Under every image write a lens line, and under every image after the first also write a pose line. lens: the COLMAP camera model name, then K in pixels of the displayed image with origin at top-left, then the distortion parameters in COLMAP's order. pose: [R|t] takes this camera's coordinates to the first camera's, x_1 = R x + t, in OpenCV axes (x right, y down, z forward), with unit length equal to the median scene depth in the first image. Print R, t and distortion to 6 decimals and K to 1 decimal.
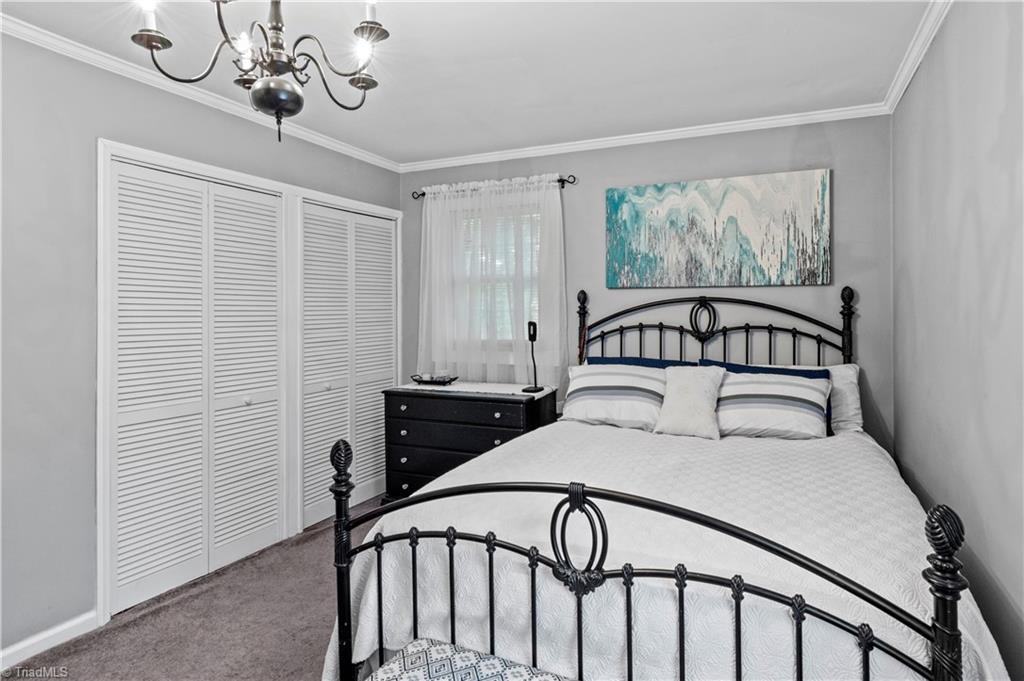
lens RADIAL K [[546.3, 0, 514.7], [0, 546.3, 317.4], [0, 0, 1]] dist [0.015070, 0.000054]
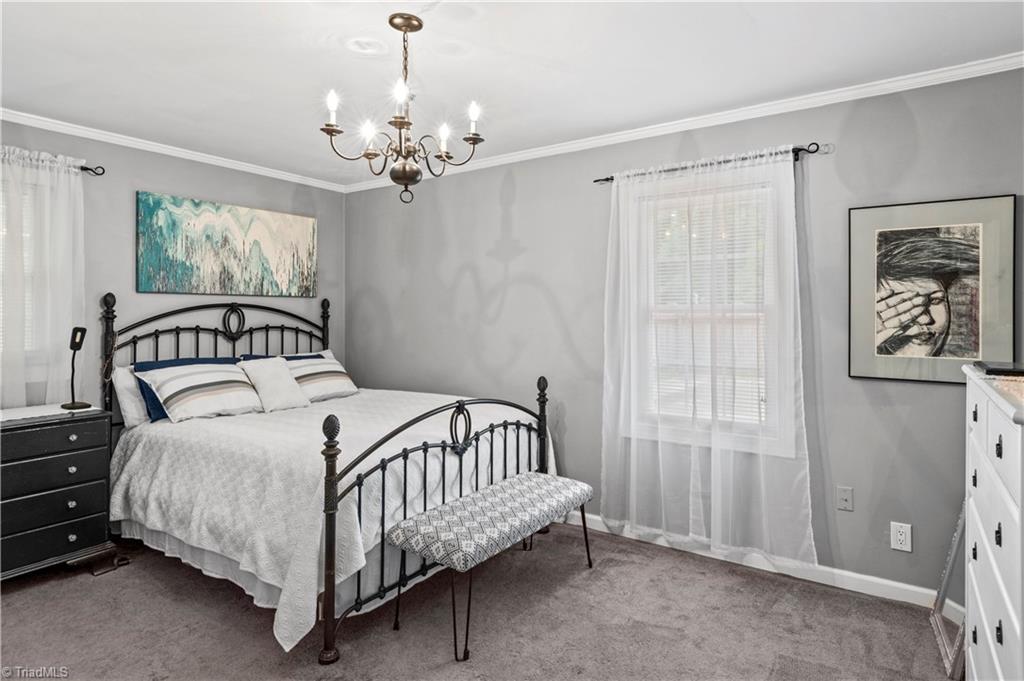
lens RADIAL K [[546.3, 0, 514.7], [0, 546.3, 317.4], [0, 0, 1]] dist [0.015070, 0.000054]
pose [[0.226911, -0.006525, 0.973894, -0.687746], [0.012248, 0.999918, 0.003845, -0.003606], [-0.973838, 0.011056, 0.226972, 0.131437]]
